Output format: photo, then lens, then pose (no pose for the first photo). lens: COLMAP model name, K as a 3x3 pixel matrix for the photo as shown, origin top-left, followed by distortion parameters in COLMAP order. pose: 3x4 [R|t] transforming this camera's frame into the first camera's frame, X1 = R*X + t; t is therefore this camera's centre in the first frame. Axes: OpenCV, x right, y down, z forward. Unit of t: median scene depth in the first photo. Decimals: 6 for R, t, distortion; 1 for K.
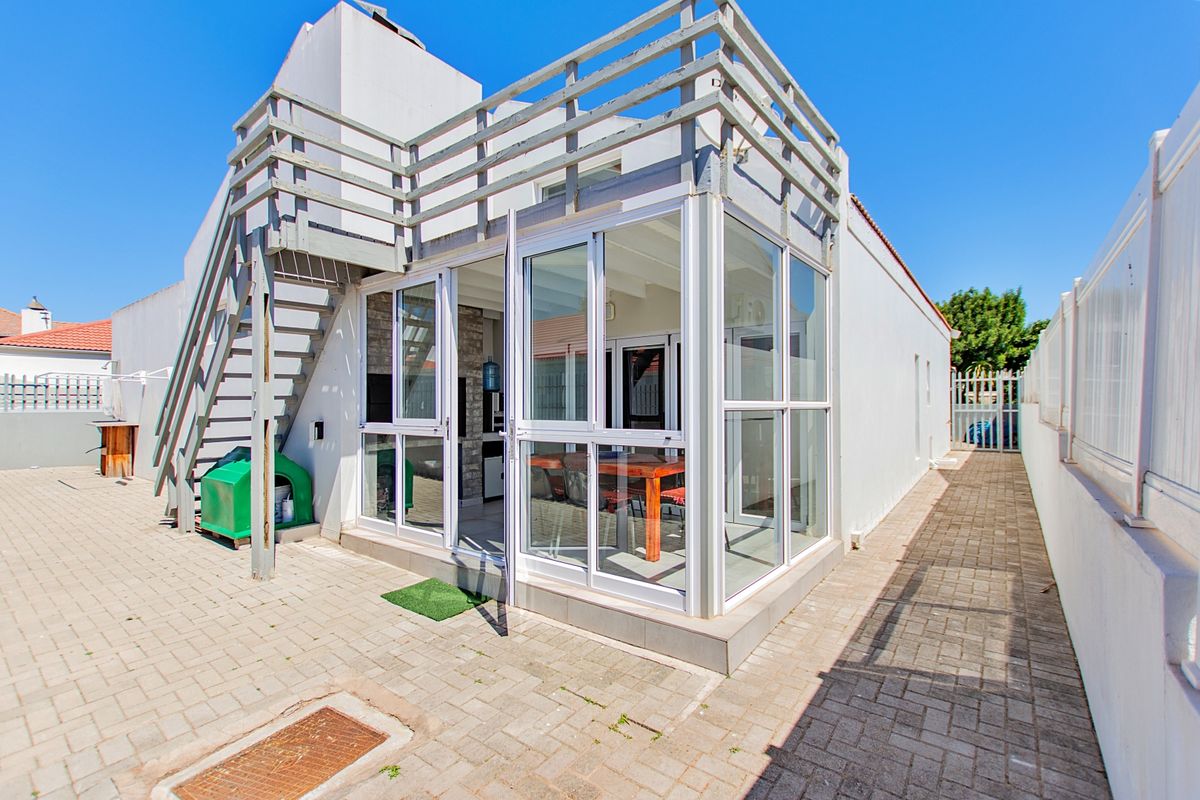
lens RADIAL K [[514.1, 0, 600.0], [0, 514.1, 400.0], [0, 0, 1]] dist [-0.032972, 0.000137]
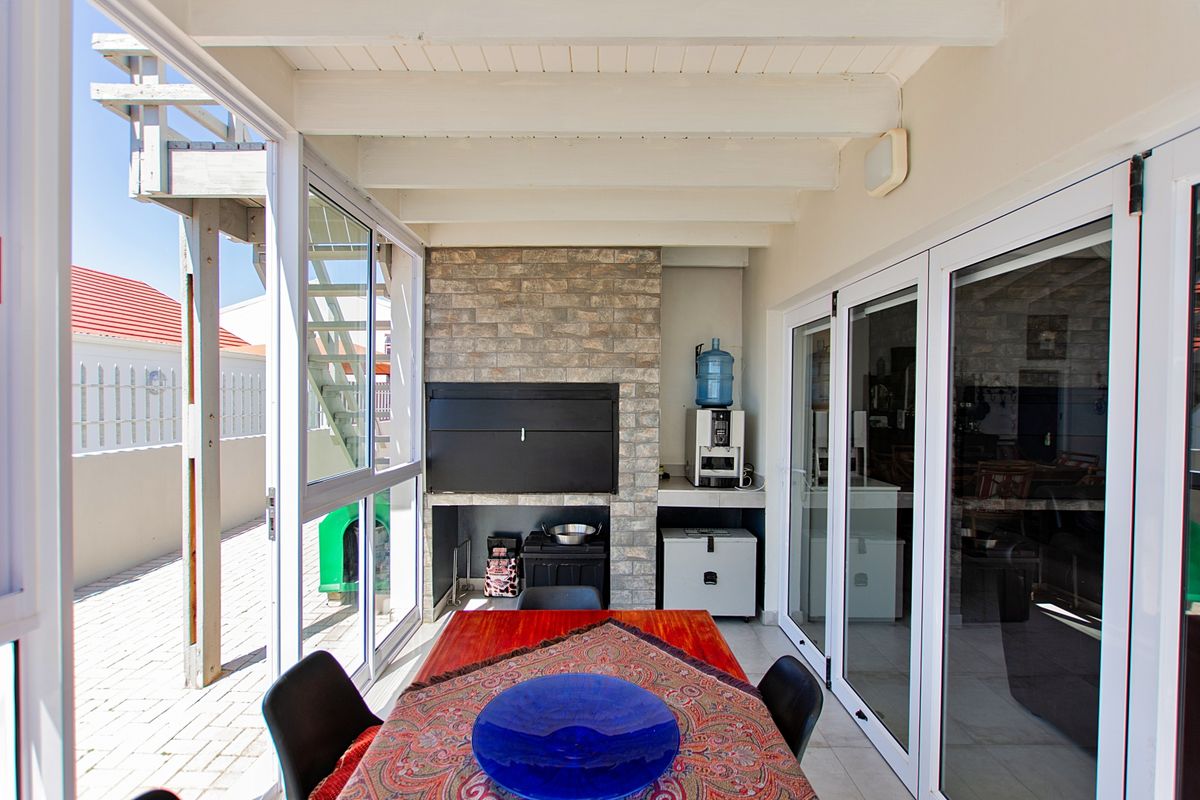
lens RADIAL K [[514.1, 0, 600.0], [0, 514.1, 400.0], [0, 0, 1]] dist [-0.032972, 0.000137]
pose [[0.613146, 0.015145, -0.789824, 0.143124], [-0.003638, 0.999860, 0.016348, -0.034092], [0.789961, -0.007150, 0.613115, 0.650720]]
